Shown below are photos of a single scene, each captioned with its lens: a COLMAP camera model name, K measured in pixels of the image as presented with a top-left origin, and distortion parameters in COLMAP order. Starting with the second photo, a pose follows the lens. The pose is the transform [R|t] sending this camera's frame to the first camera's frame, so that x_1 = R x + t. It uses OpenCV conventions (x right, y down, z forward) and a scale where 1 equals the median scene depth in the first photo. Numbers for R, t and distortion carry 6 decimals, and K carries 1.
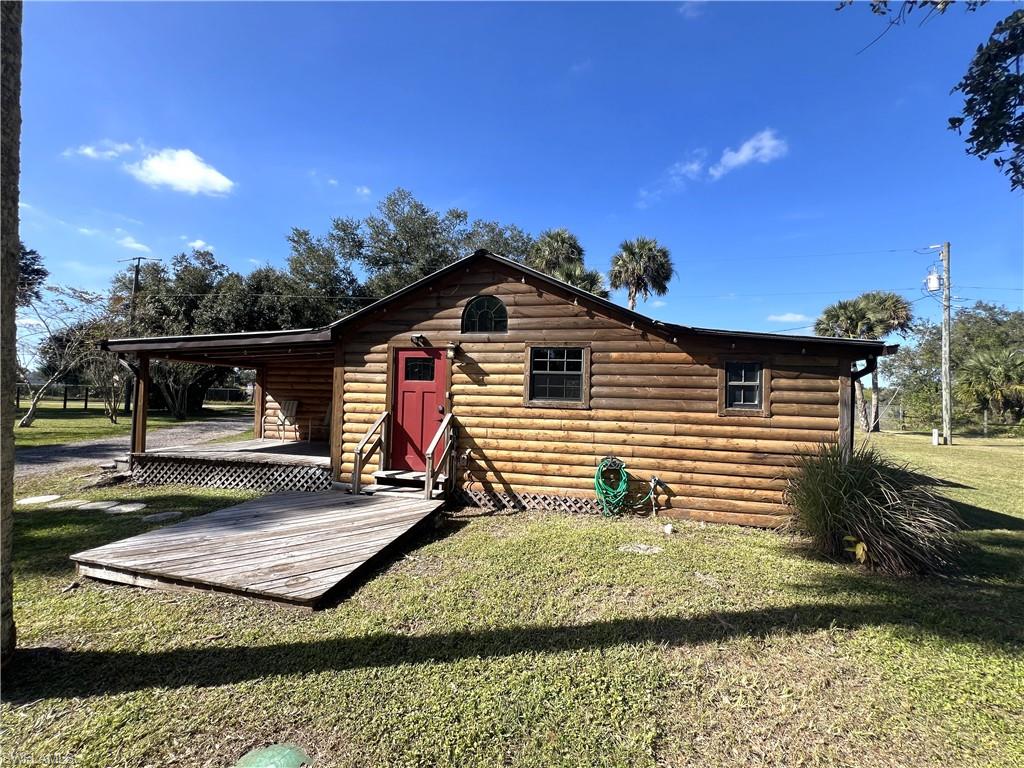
lens RADIAL K [[410.2, 0, 512.1], [0, 410.2, 382.0], [0, 0, 1]] dist [-0.002827, -0.000191]
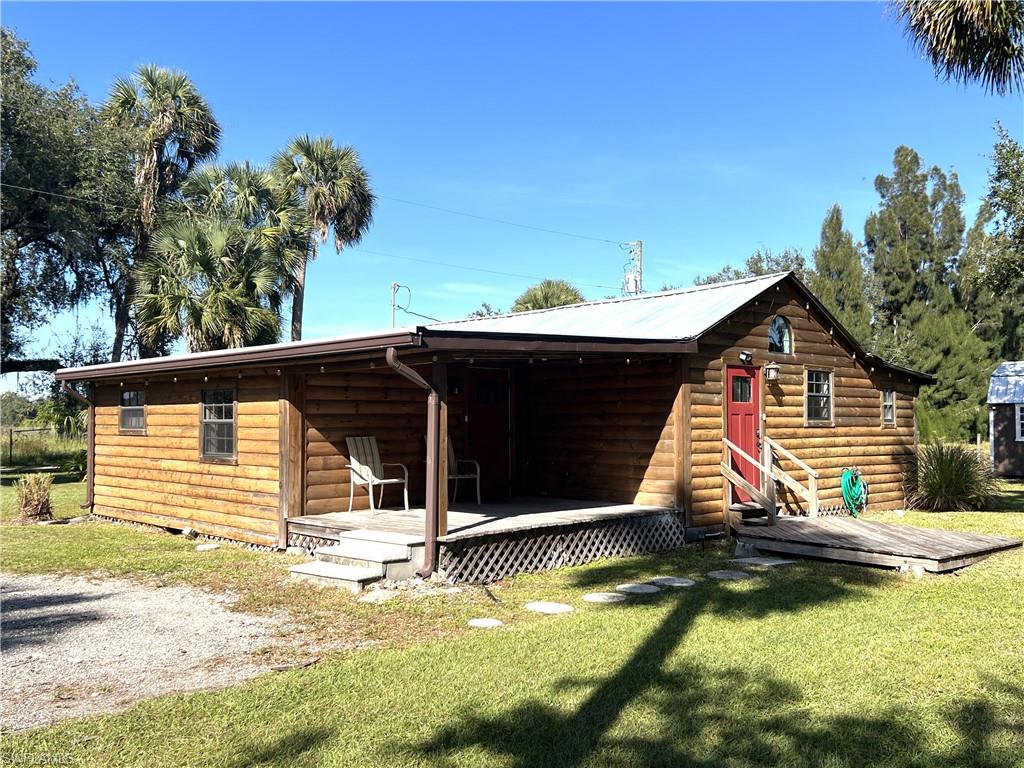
lens RADIAL K [[903.7, 0, 511.0], [0, 903.7, 389.3], [0, 0, 1]] dist [0.007394, 0.005478]
pose [[0.568747, 0.006667, 0.822485, -2.174021], [-0.009693, 0.999952, -0.001403, -0.023638], [-0.822455, -0.007175, 0.568784, 0.291792]]
